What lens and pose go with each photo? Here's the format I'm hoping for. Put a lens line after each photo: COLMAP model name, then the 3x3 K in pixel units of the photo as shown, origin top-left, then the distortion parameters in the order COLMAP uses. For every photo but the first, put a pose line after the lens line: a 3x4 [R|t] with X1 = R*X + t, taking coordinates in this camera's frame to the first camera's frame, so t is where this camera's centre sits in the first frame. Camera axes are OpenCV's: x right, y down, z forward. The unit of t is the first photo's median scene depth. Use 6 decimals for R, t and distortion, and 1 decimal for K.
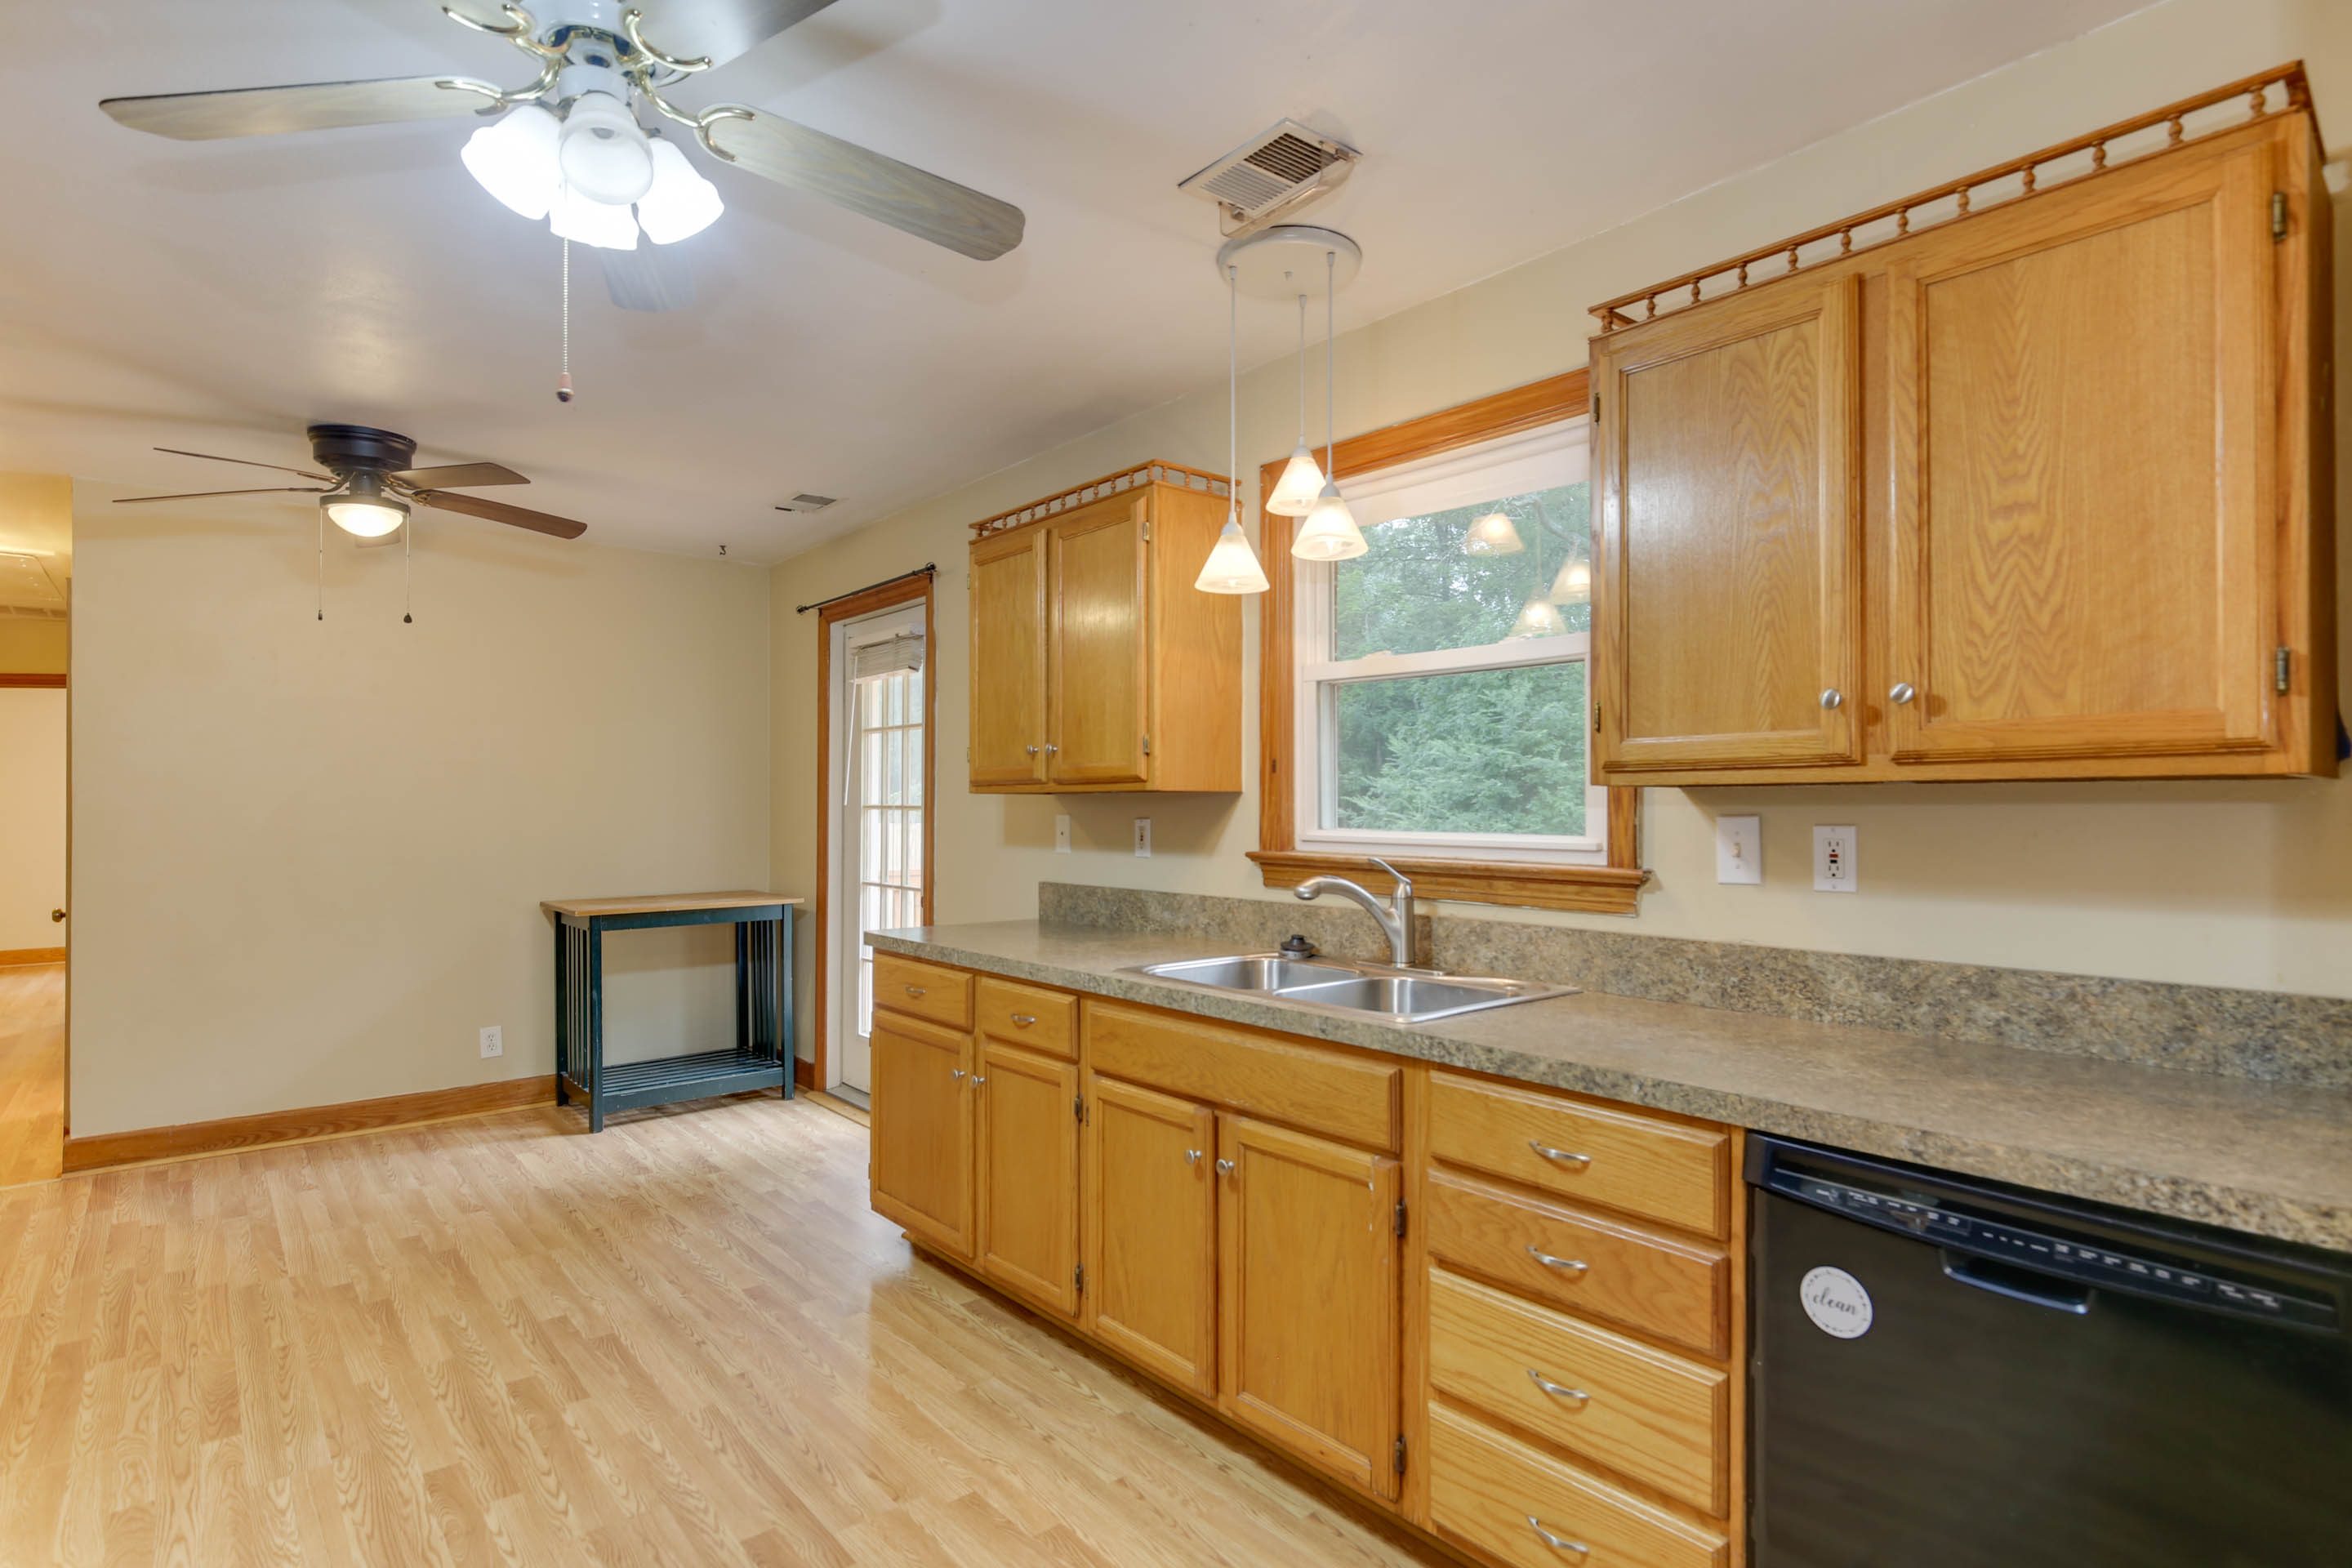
lens RADIAL K [[1204.5, 0, 1180.5], [0, 1204.5, 794.1], [0, 0, 1]] dist [0.000648, 0.000752]
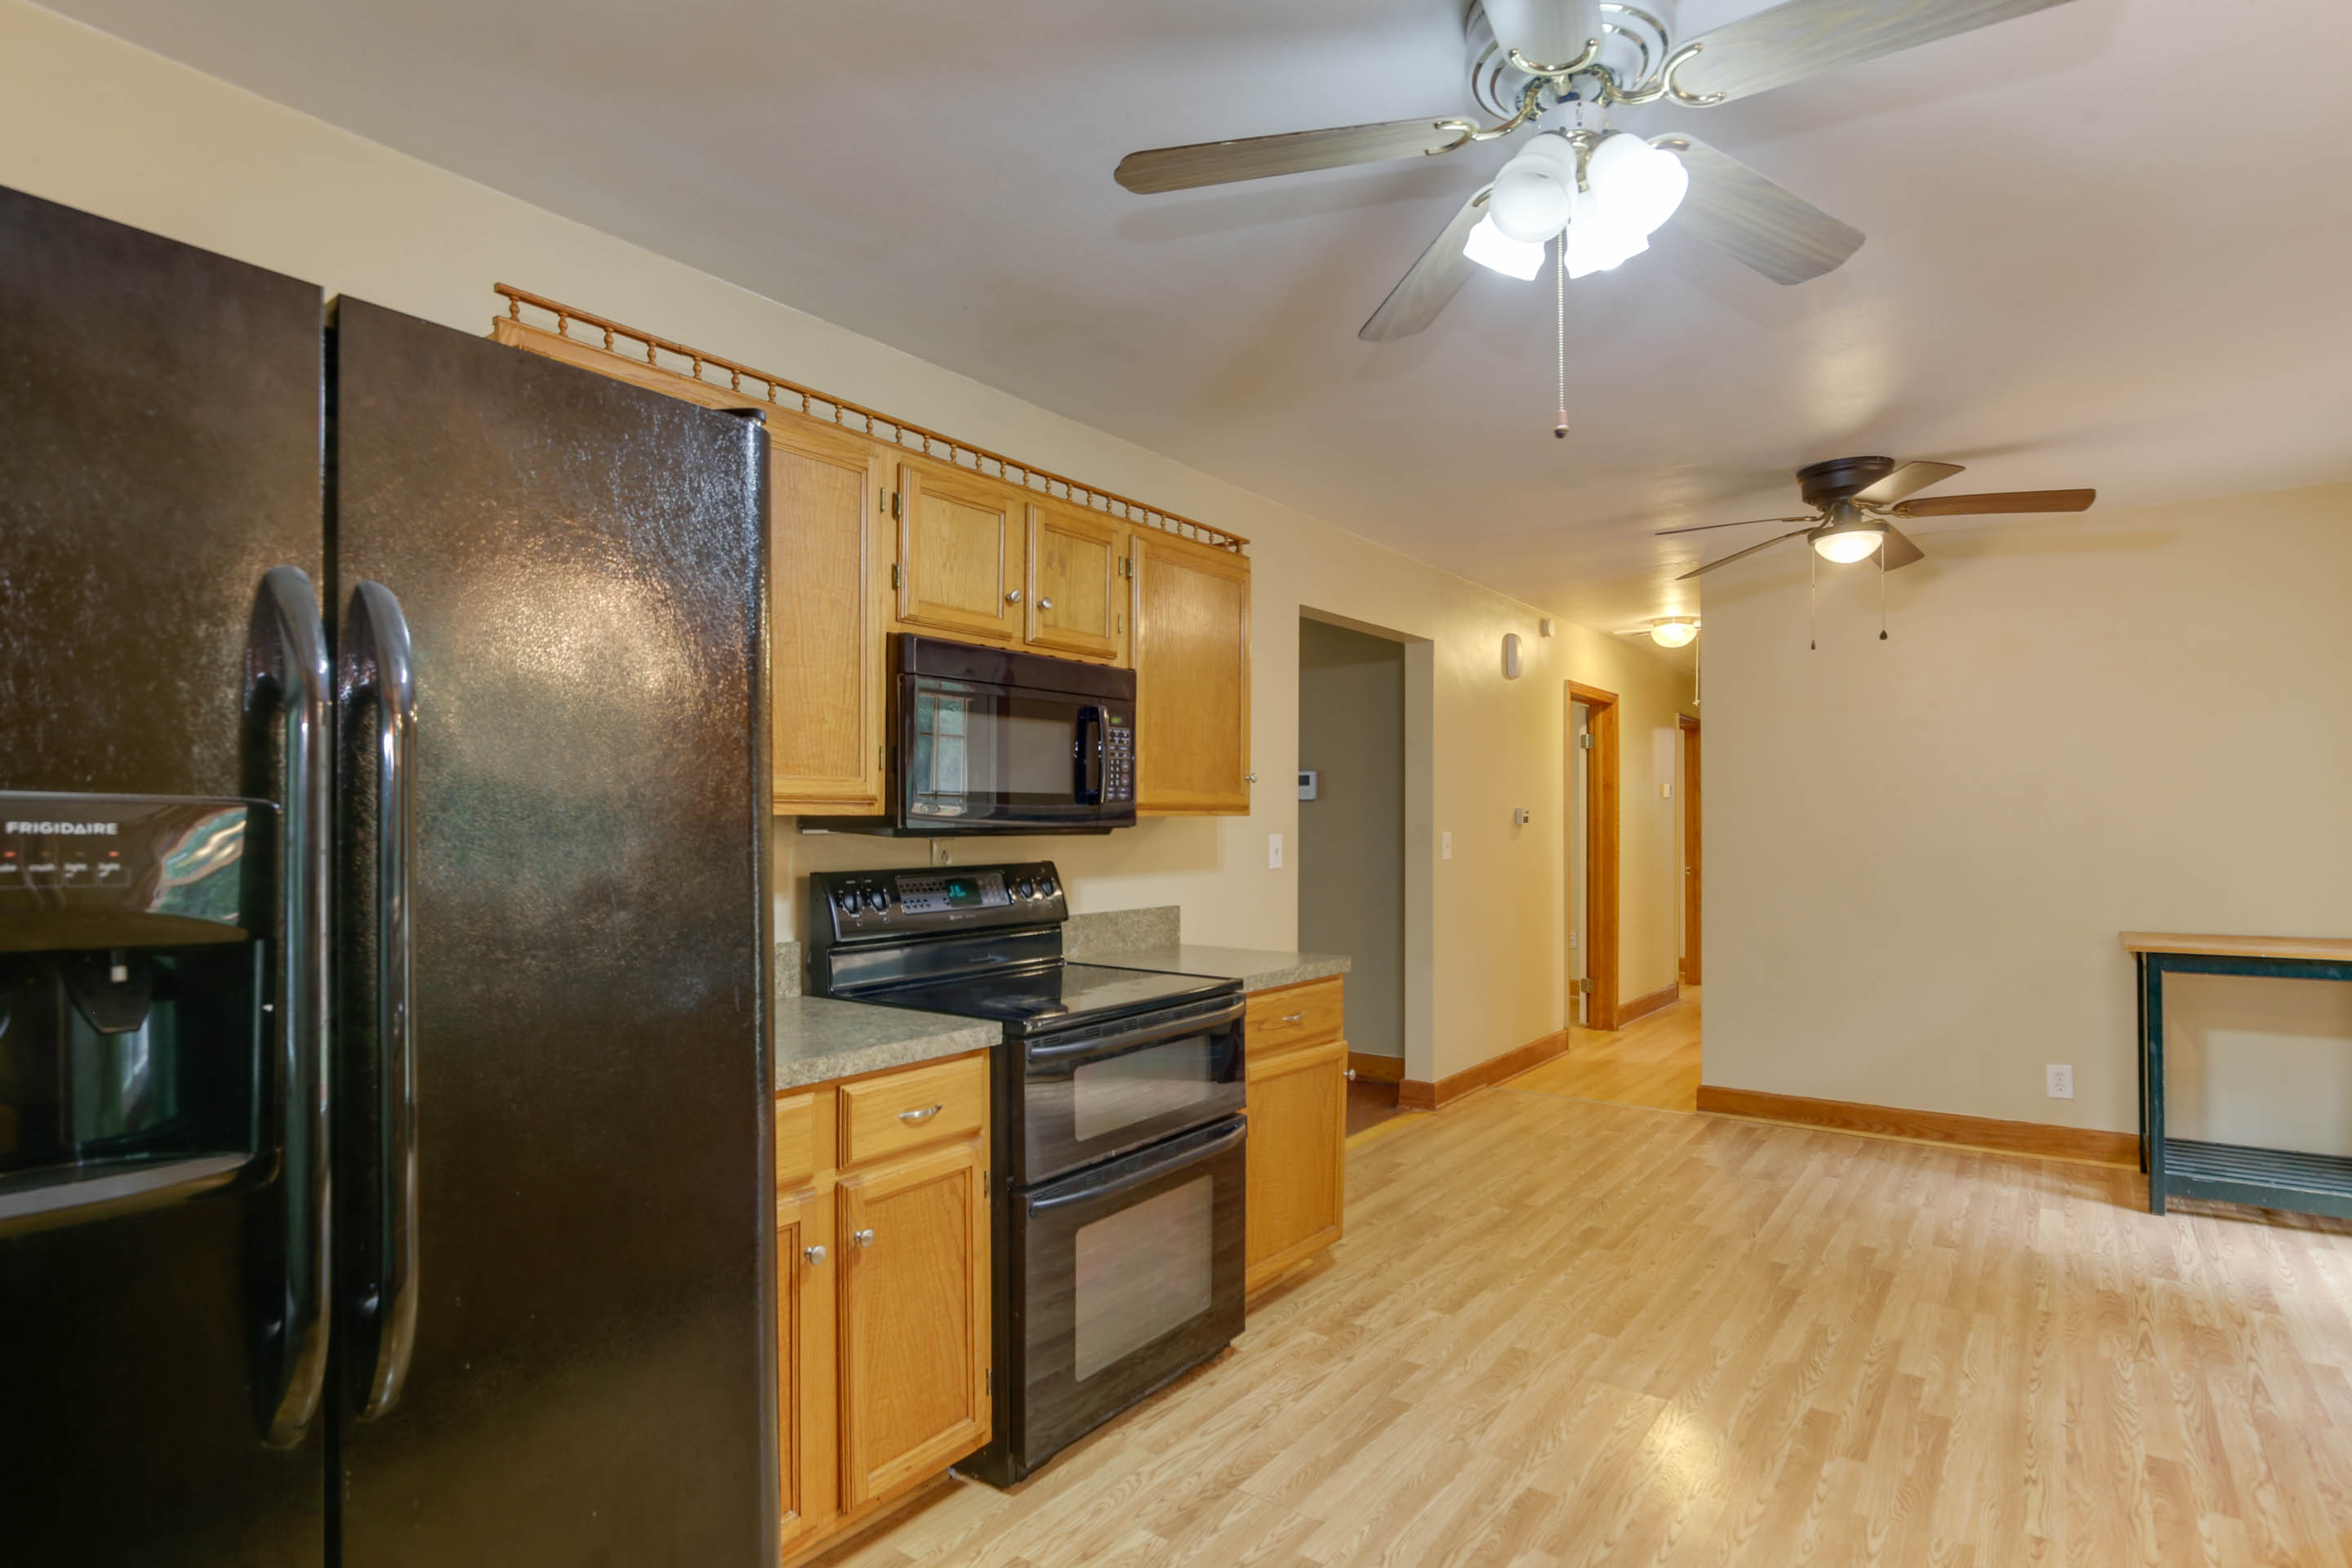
lens RADIAL K [[1204.5, 0, 1197.3], [0, 1204.5, 821.2], [0, 0, 1]] dist [0.000648, 0.000752]
pose [[0.241387, -0.001775, -0.970427, 0.196437], [0.012420, 0.999922, 0.001261, 0.001222], [0.970349, -0.012357, 0.241390, 0.199297]]
